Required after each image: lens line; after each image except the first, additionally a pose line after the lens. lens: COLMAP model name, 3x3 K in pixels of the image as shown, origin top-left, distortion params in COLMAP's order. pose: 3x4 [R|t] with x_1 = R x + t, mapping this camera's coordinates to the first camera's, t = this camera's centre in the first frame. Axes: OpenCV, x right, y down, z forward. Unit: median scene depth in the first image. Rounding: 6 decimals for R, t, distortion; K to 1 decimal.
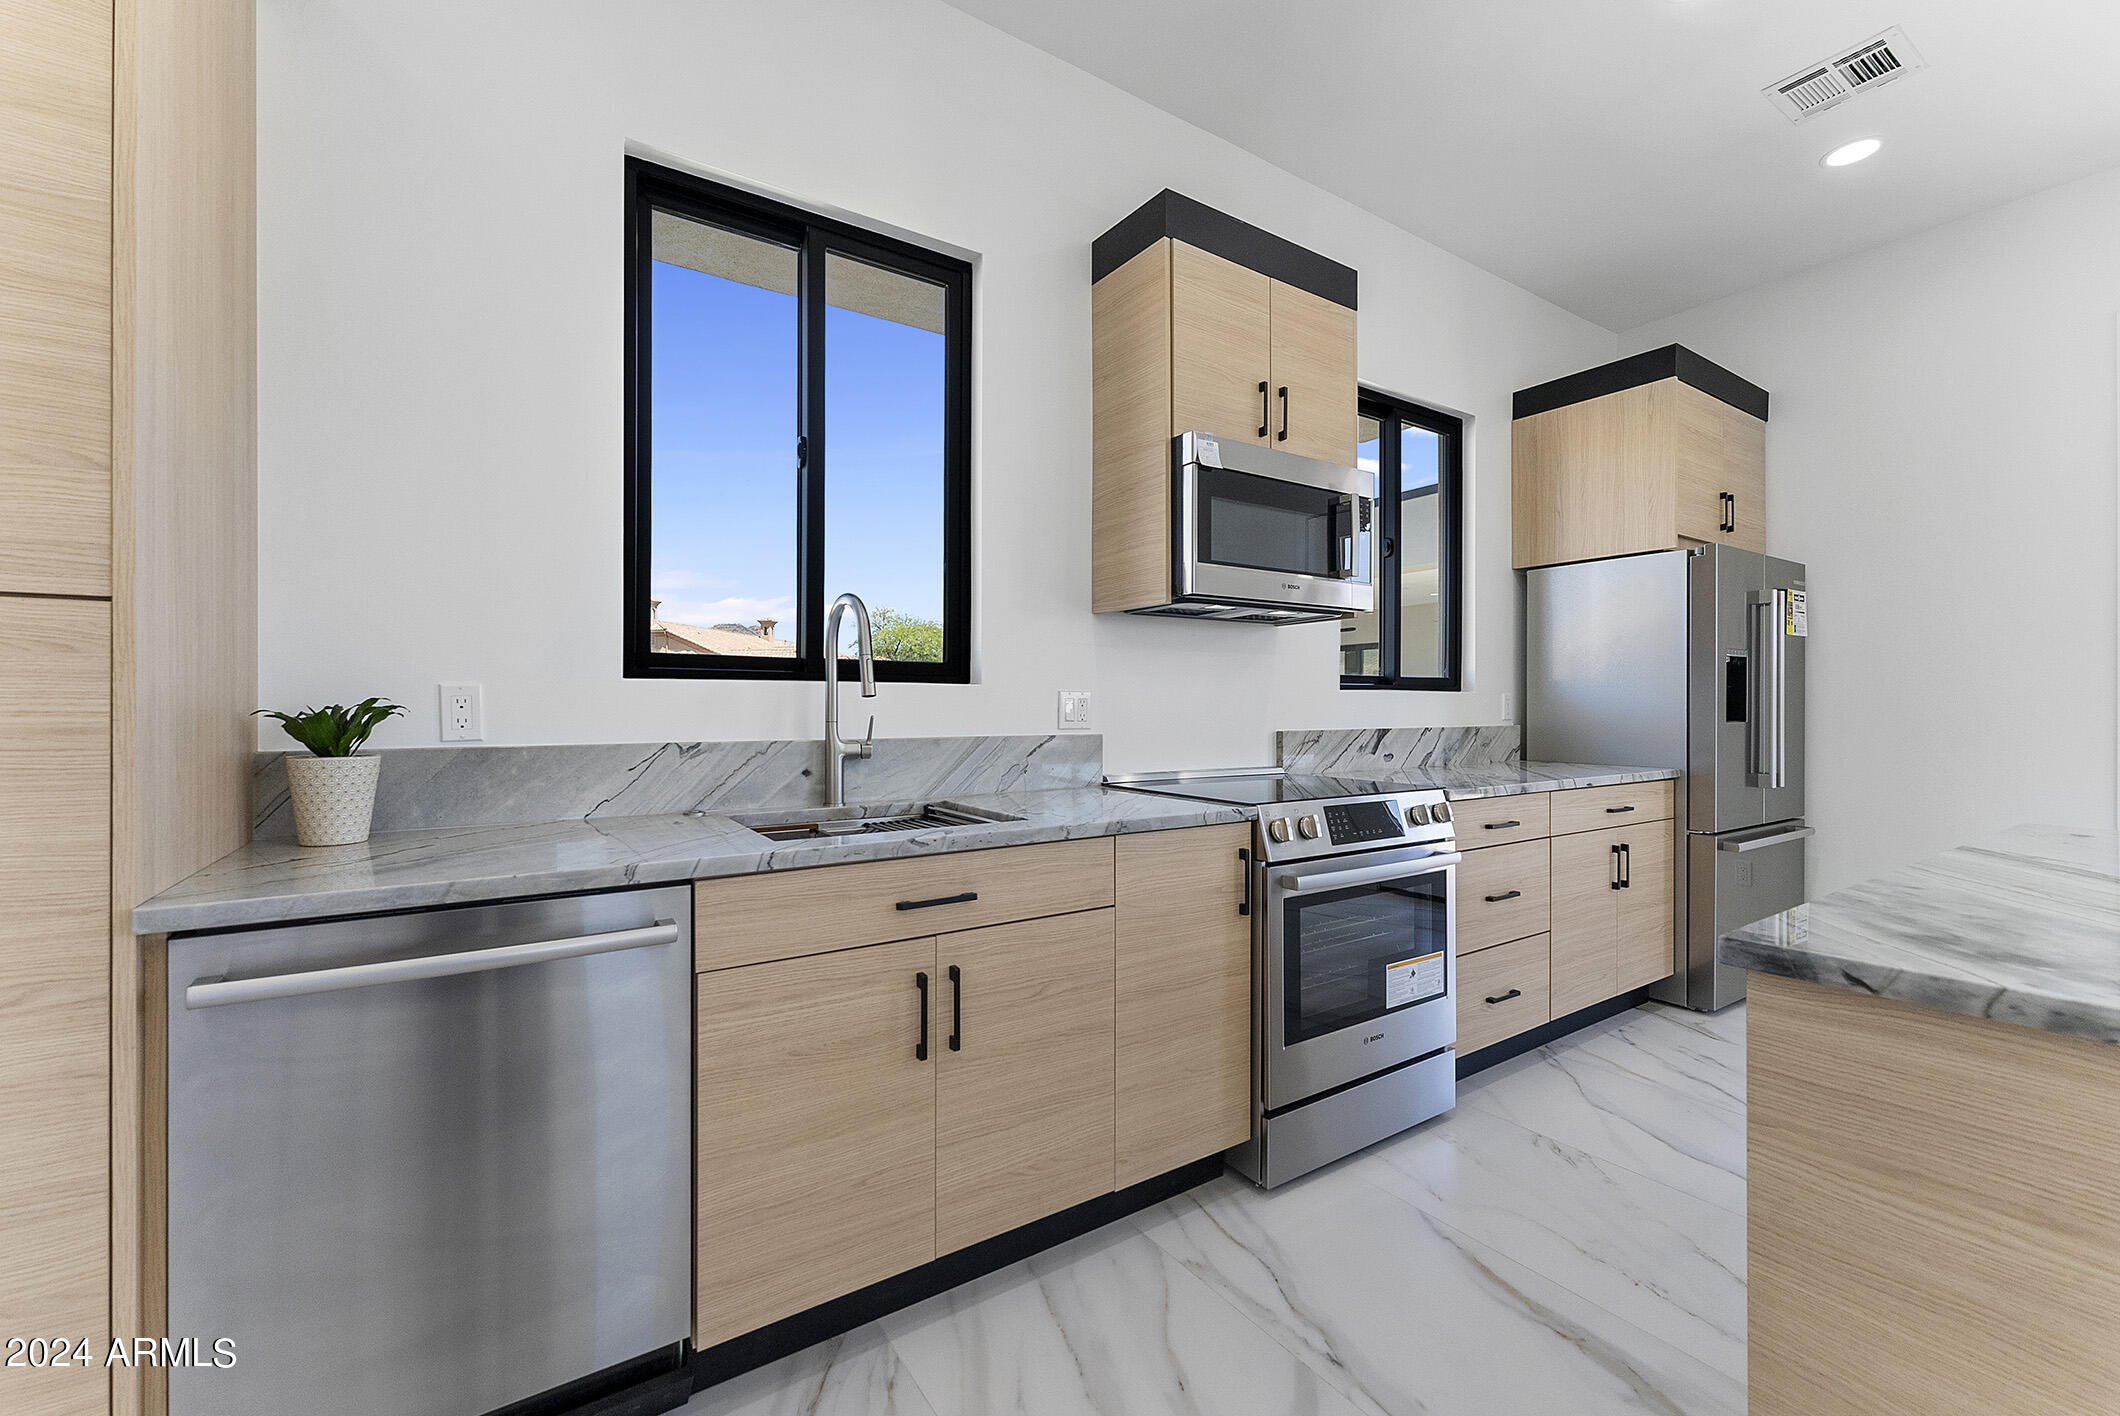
lens RADIAL K [[857.4, 0, 1069.4], [0, 857.4, 710.3], [0, 0, 1]] dist [-0.000237, -0.000192]
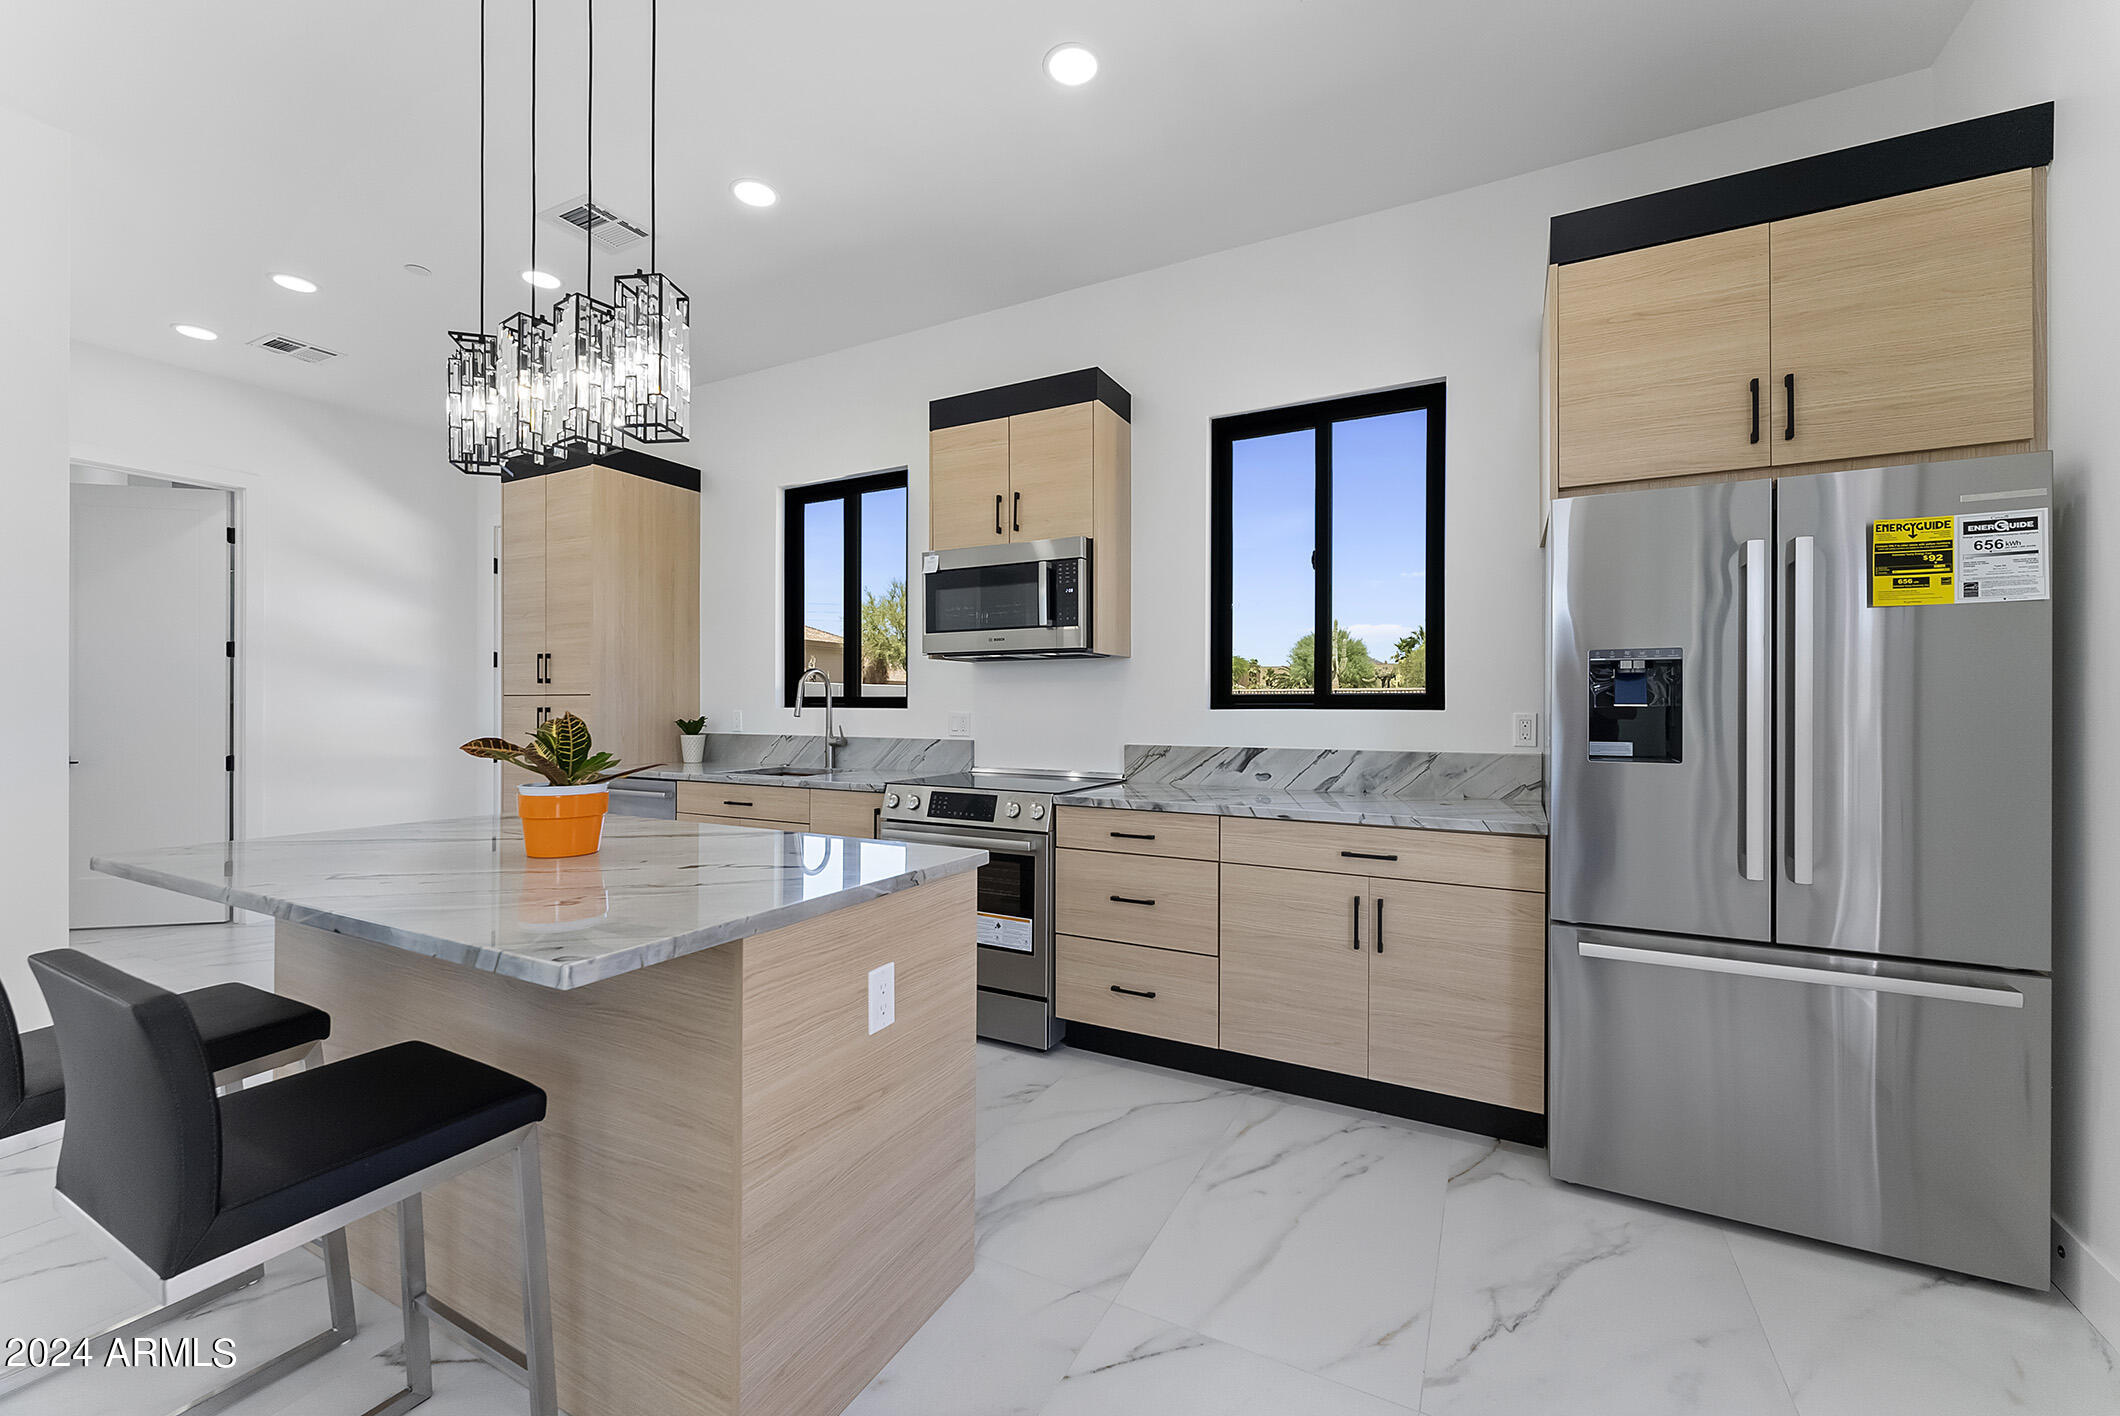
lens RADIAL K [[857.4, 0, 1071.5], [0, 857.4, 708.9], [0, 0, 1]] dist [-0.000237, -0.000192]
pose [[0.479250, -0.002395, -0.877675, 1.314647], [-0.012632, 0.999874, -0.009627, -0.013938], [0.877587, 0.015700, 0.479159, 0.368820]]
